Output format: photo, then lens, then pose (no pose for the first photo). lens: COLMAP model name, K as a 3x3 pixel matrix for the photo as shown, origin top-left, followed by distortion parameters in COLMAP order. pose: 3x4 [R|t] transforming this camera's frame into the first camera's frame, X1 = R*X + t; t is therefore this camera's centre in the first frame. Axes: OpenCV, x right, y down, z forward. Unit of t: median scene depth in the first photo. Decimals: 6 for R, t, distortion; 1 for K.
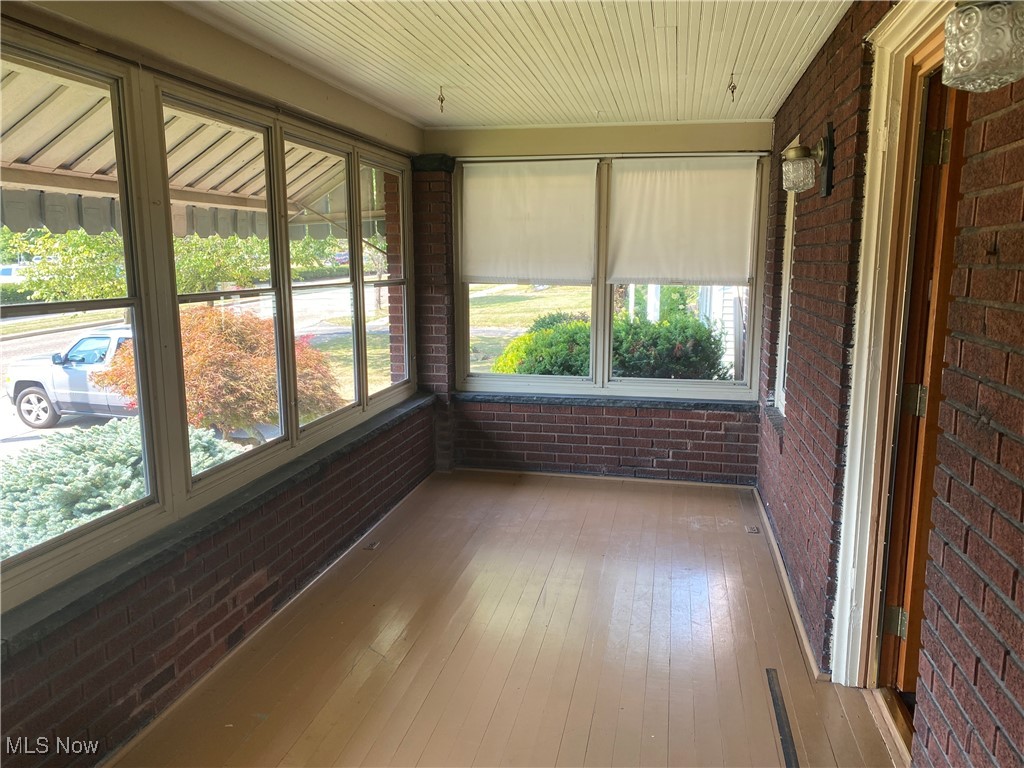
lens RADIAL K [[786.1, 0, 512.2], [0, 786.1, 385.2], [0, 0, 1]] dist [0.057814, -0.055125]
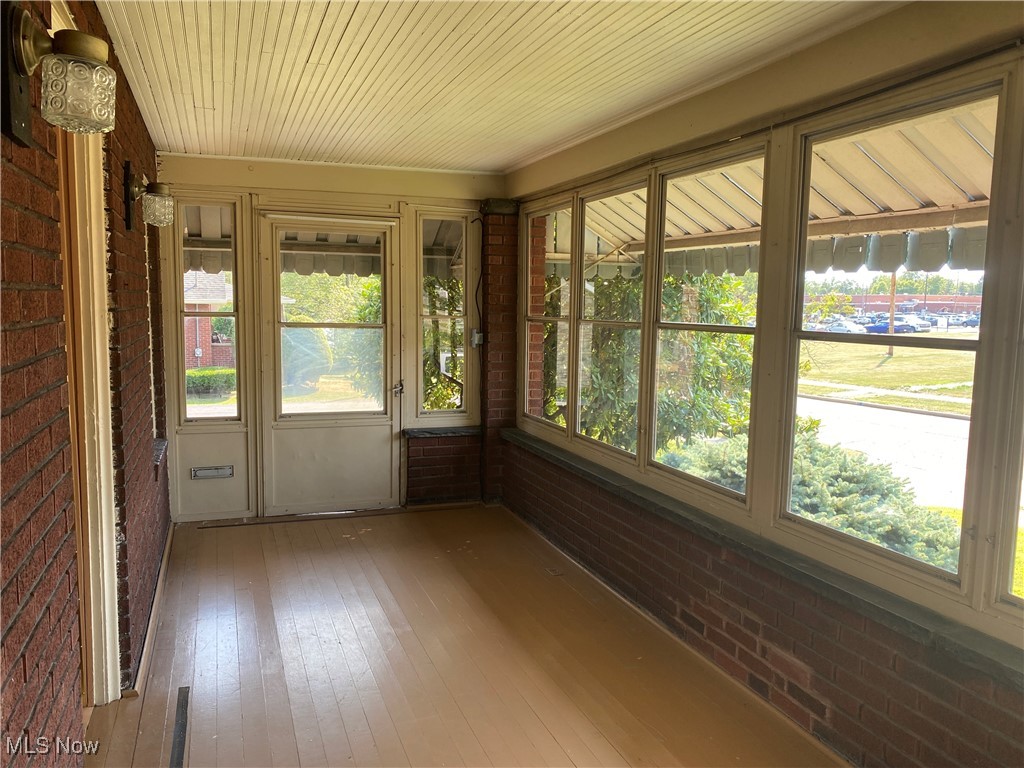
lens RADIAL K [[786.1, 0, 511.4], [0, 786.1, 386.8], [0, 0, 1]] dist [0.057814, -0.055125]
pose [[-0.848700, 0.045223, -0.526938, 0.442094], [-0.098453, 0.965412, 0.241424, -0.262342], [0.519630, 0.256775, -0.814893, 1.720579]]
